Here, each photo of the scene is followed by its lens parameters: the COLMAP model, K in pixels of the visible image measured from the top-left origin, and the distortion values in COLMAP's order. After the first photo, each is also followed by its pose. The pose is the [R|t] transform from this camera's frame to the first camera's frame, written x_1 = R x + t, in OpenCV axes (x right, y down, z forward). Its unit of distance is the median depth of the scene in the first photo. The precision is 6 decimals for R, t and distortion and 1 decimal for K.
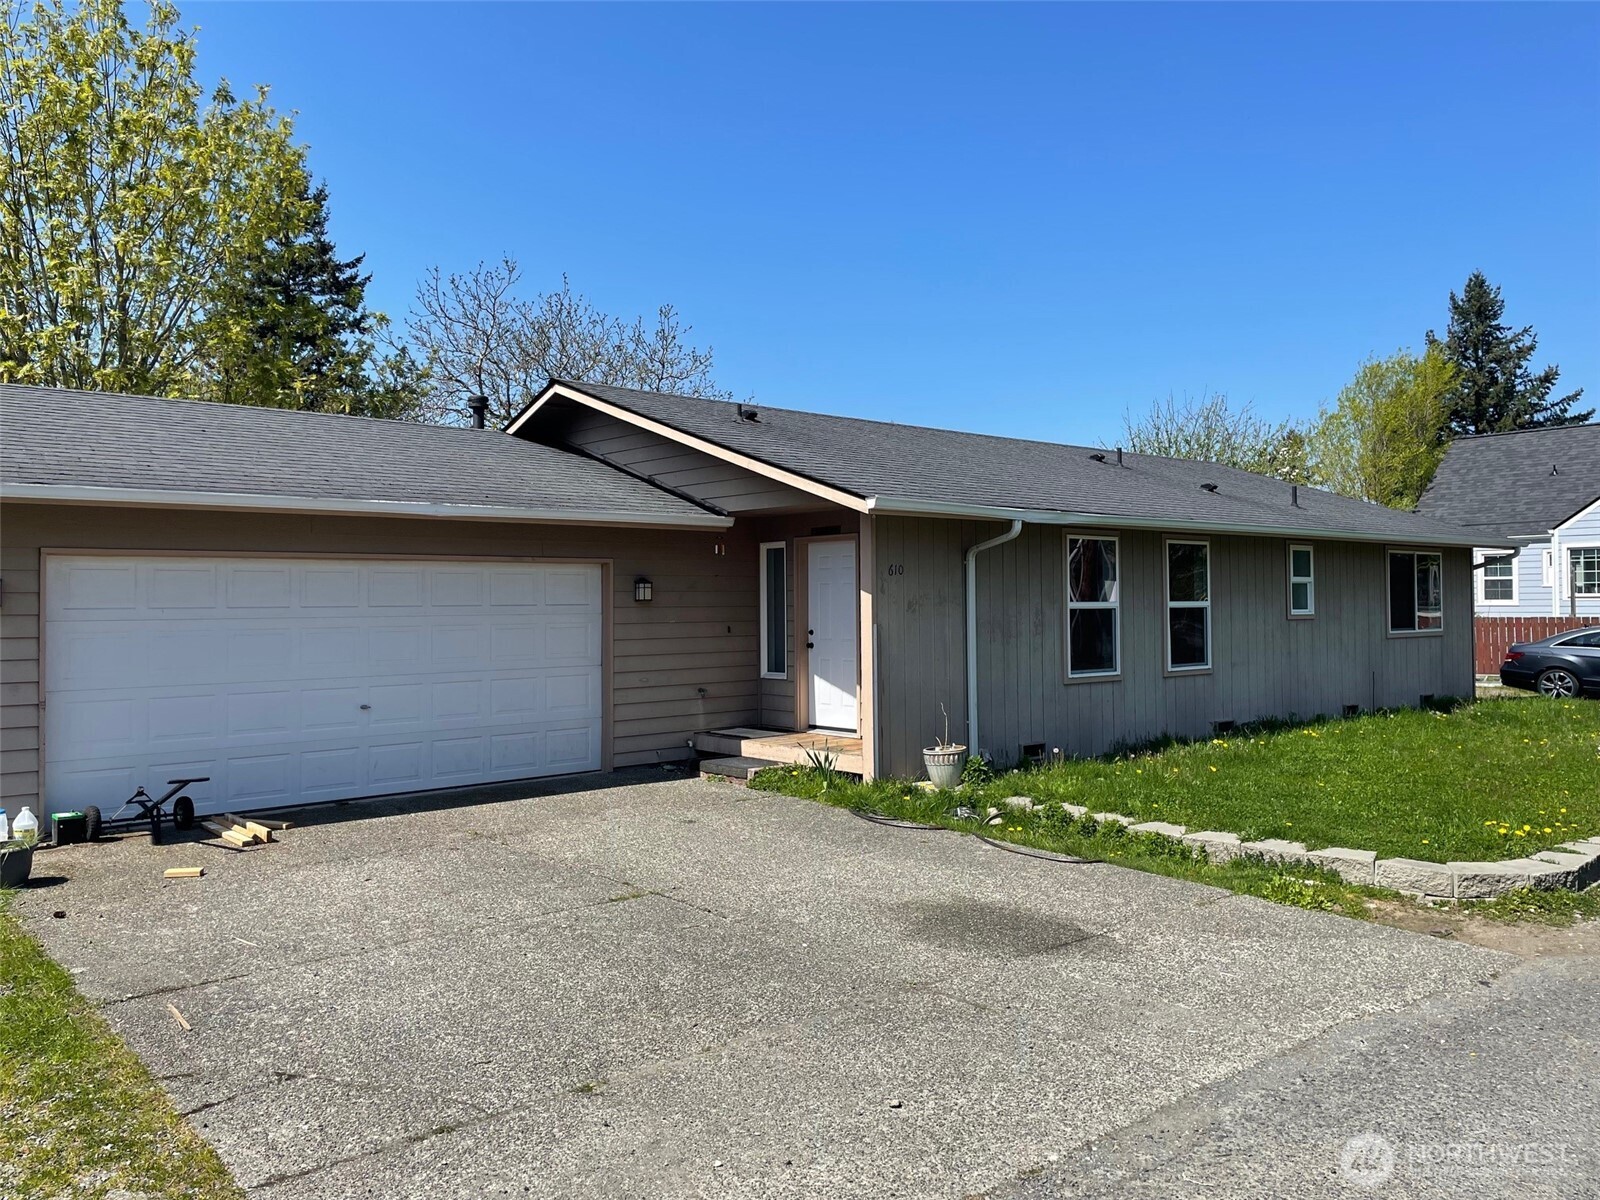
lens RADIAL K [[1200.5, 0, 794.3], [0, 1200.5, 592.8], [0, 0, 1]] dist [0.094089, -0.130153]
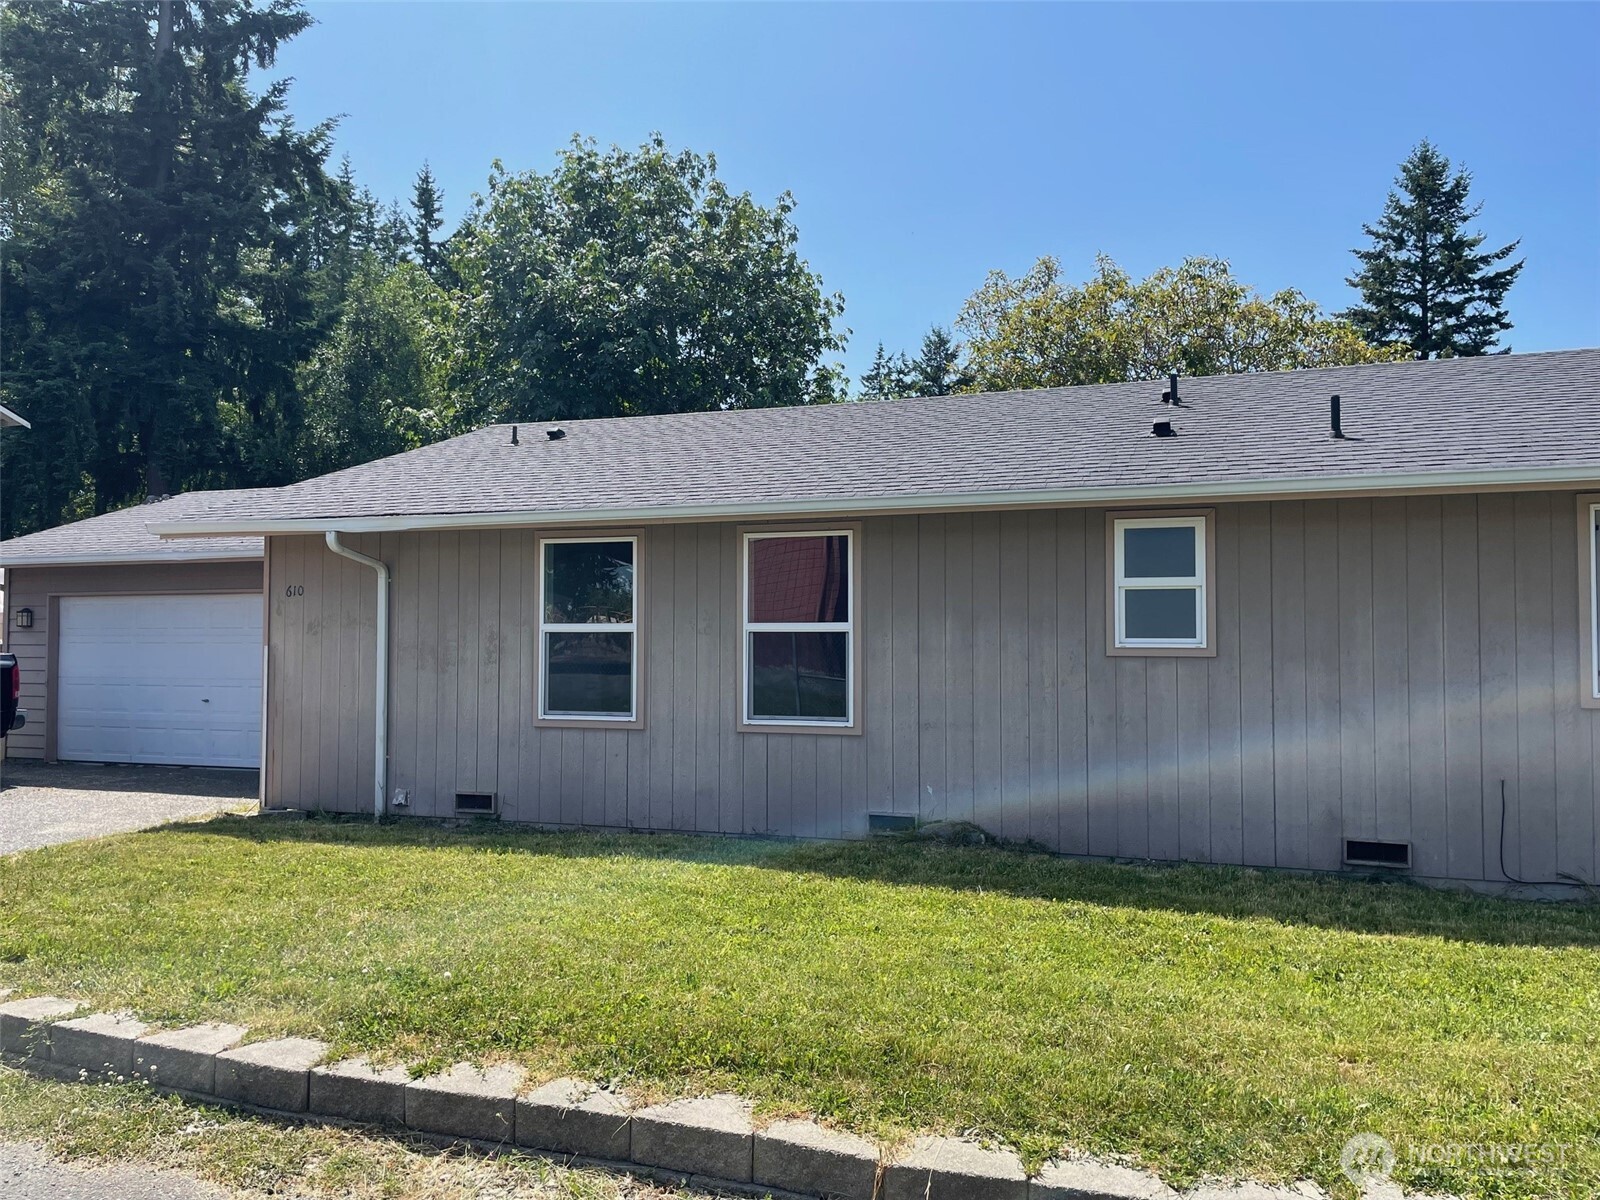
lens RADIAL K [[1200.5, 0, 794.3], [0, 1200.5, 592.8], [0, 0, 1]] dist [0.094089, -0.130153]
pose [[0.487191, -0.026842, -0.872883, 0.963474], [0.002550, 0.999567, -0.029314, 0.010505], [0.873292, 0.012056, 0.487048, 0.727183]]
